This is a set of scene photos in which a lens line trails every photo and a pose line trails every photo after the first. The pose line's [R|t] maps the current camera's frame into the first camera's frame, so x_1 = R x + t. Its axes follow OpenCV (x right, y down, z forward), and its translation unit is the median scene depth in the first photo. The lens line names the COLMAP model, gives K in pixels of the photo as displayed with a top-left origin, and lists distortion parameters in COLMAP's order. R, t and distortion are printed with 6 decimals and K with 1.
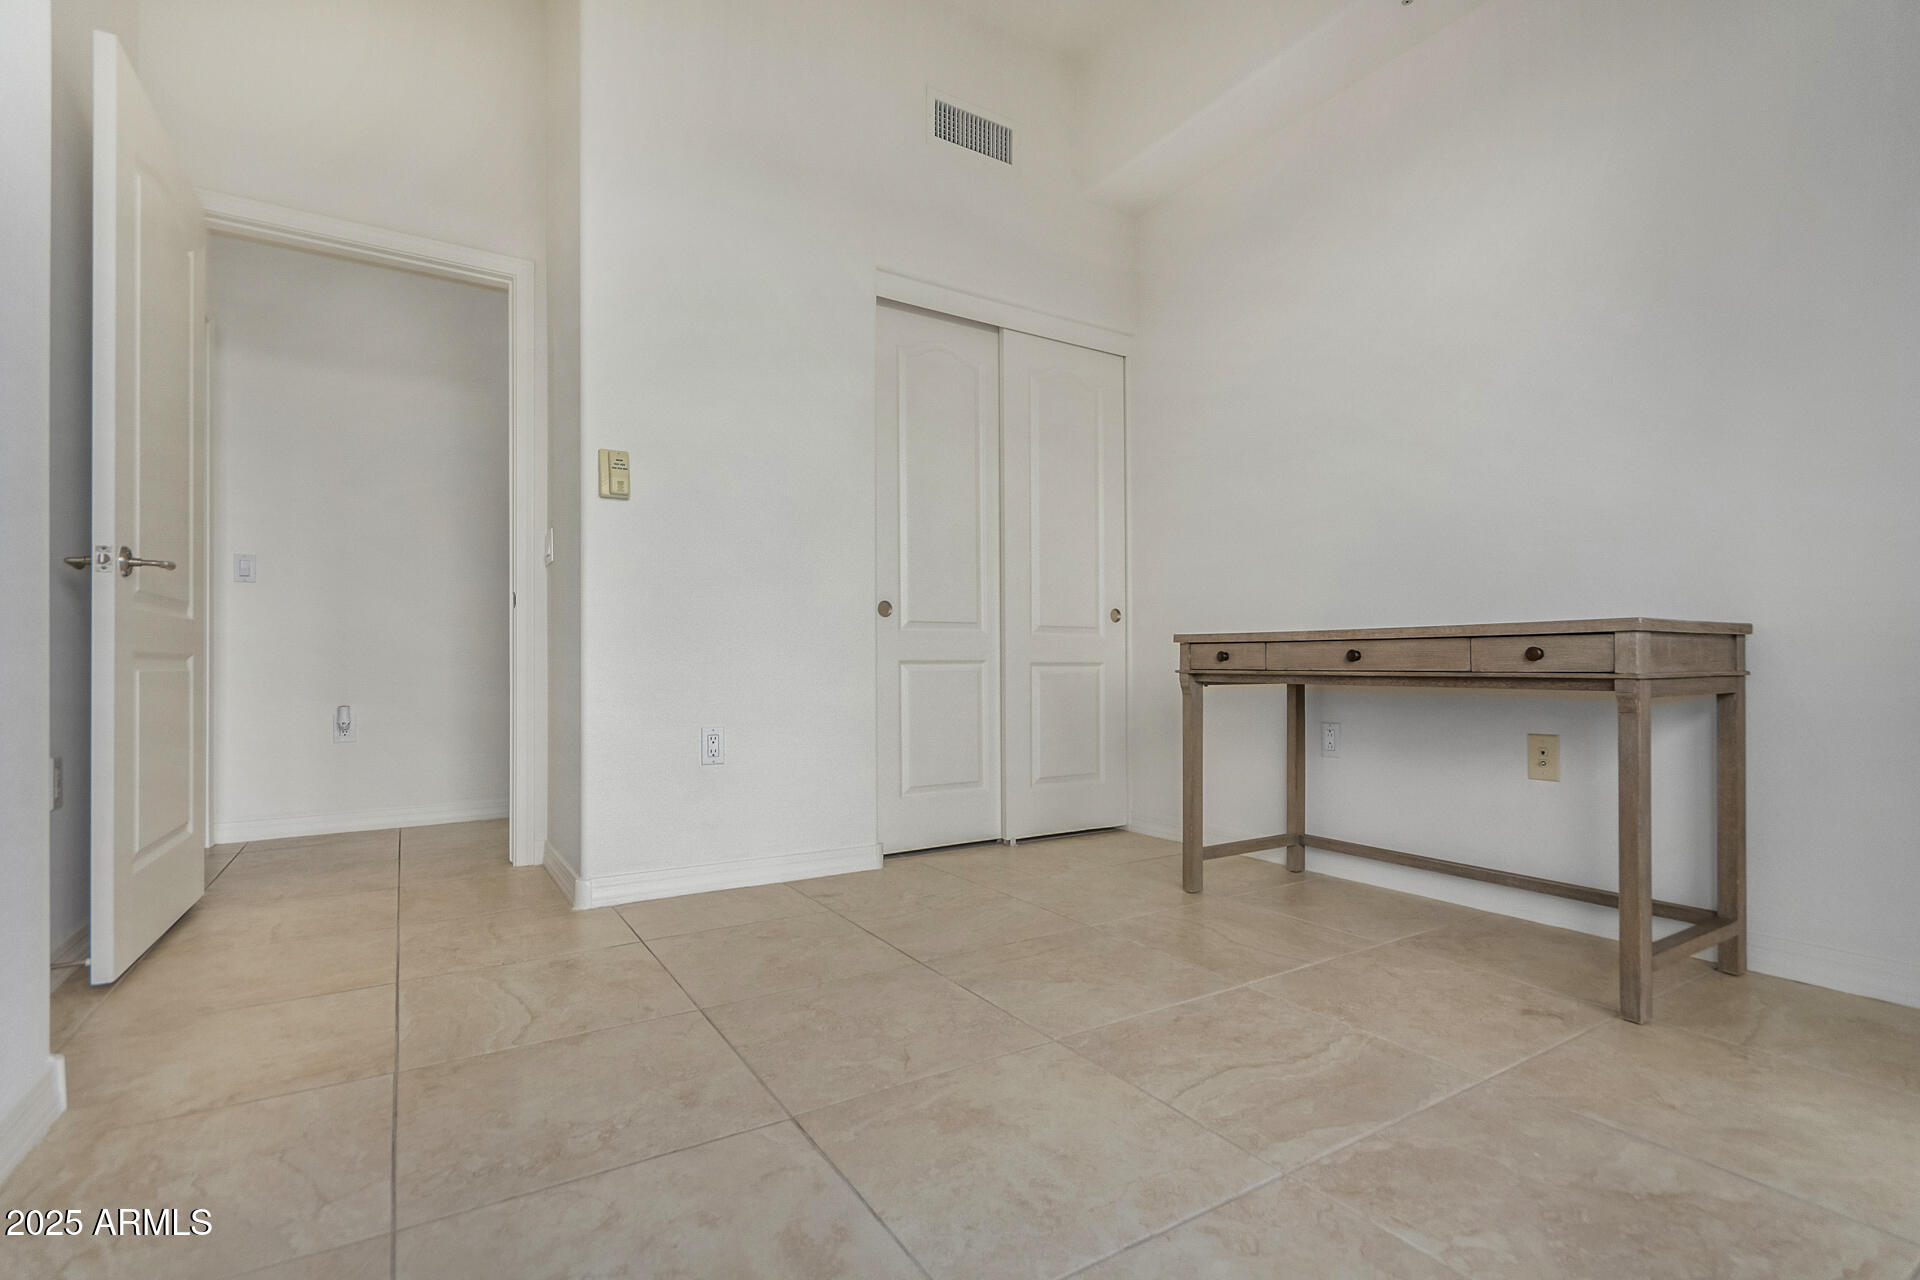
lens RADIAL K [[889.8, 0, 957.8], [0, 889.8, 651.3], [0, 0, 1]] dist [0.003724, 0.000648]
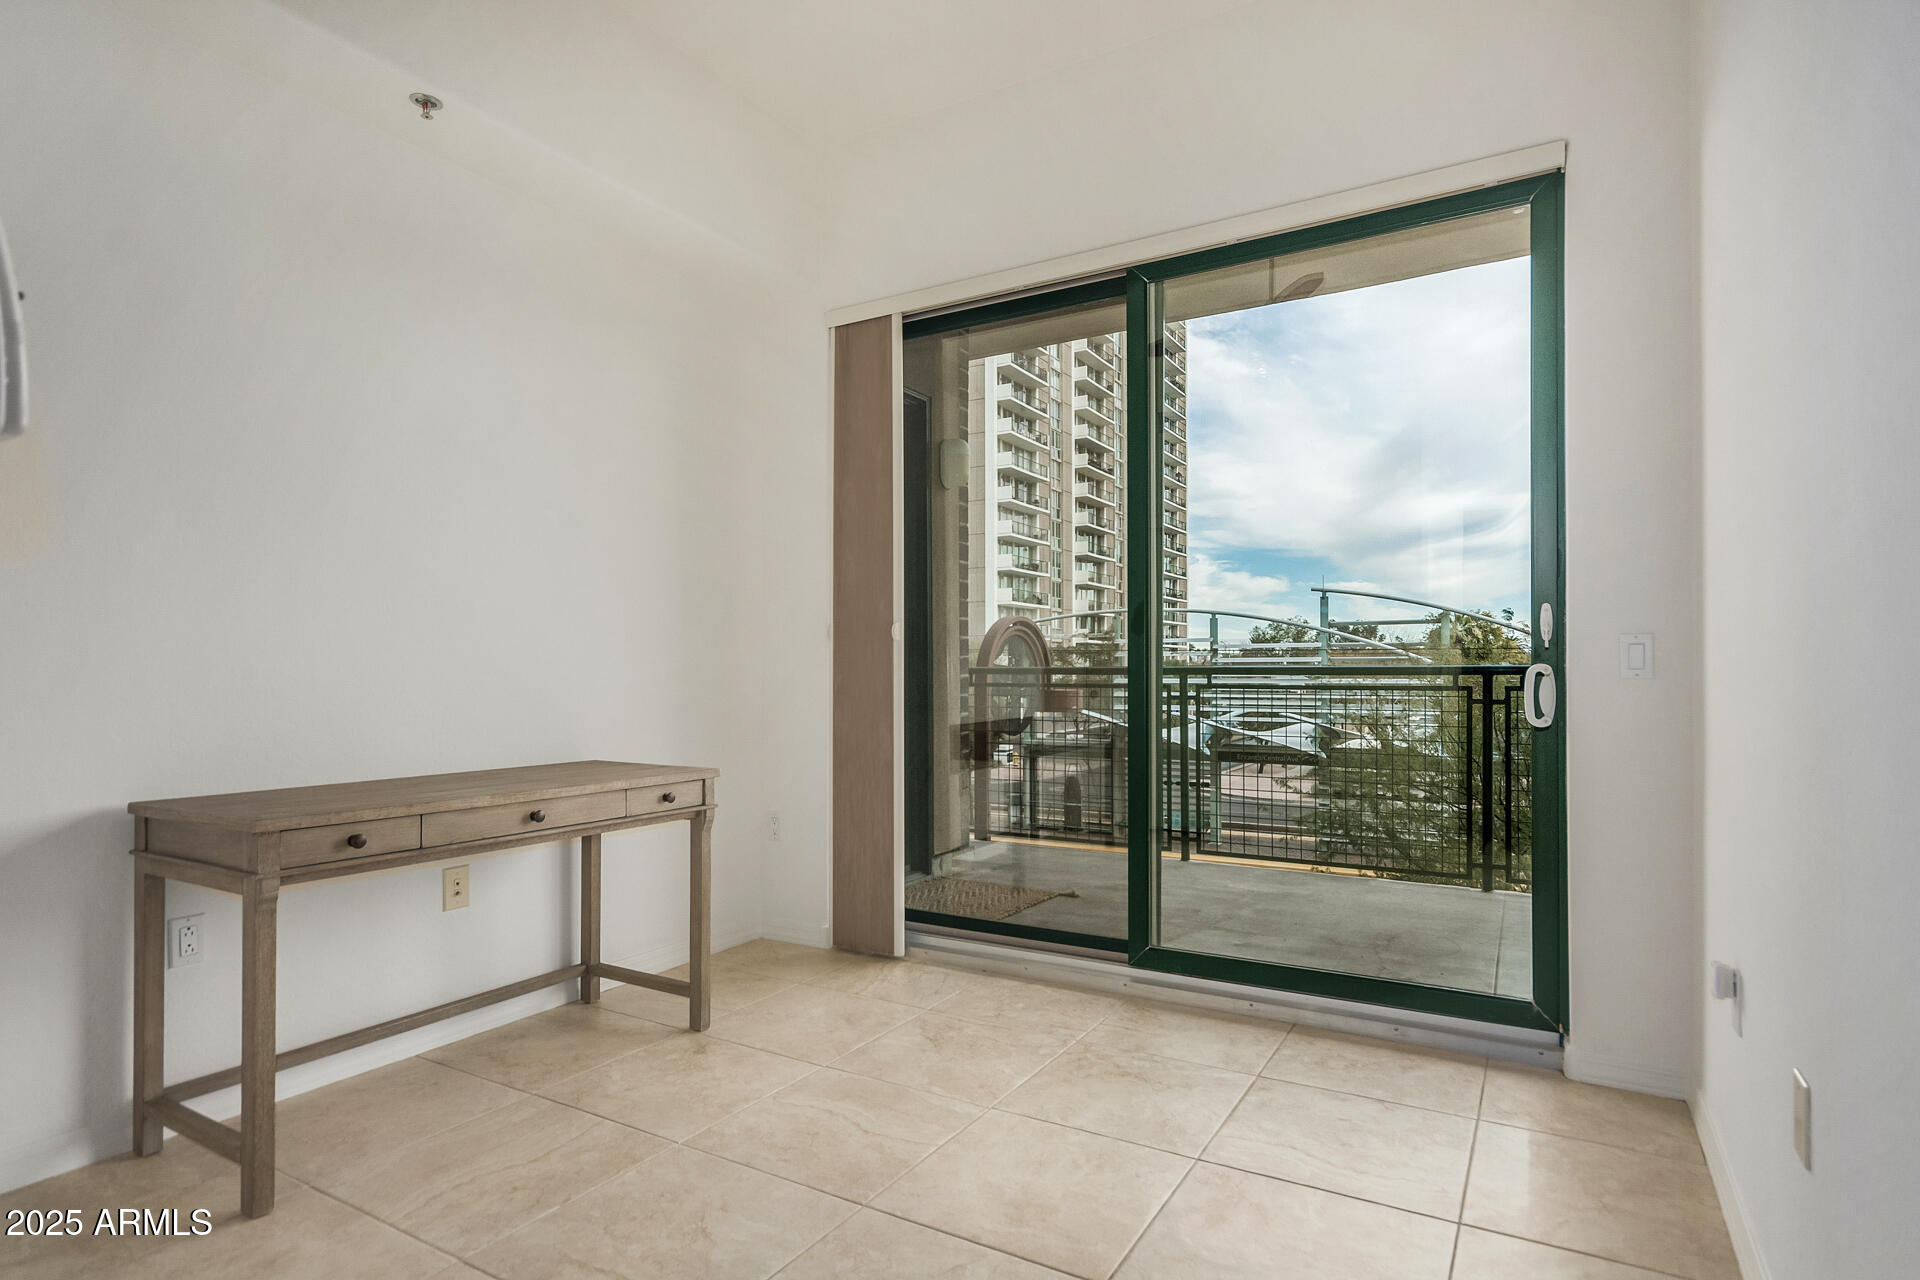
lens RADIAL K [[989.7, 0, 960.0], [0, 989.7, 640.0], [0, 0, 1]] dist [0.002532, 0.000237]
pose [[-0.460548, 0.030326, 0.887116, -0.974656], [-0.011635, 0.999124, -0.040195, -0.194965], [-0.887558, -0.028834, -0.459792, 1.377520]]
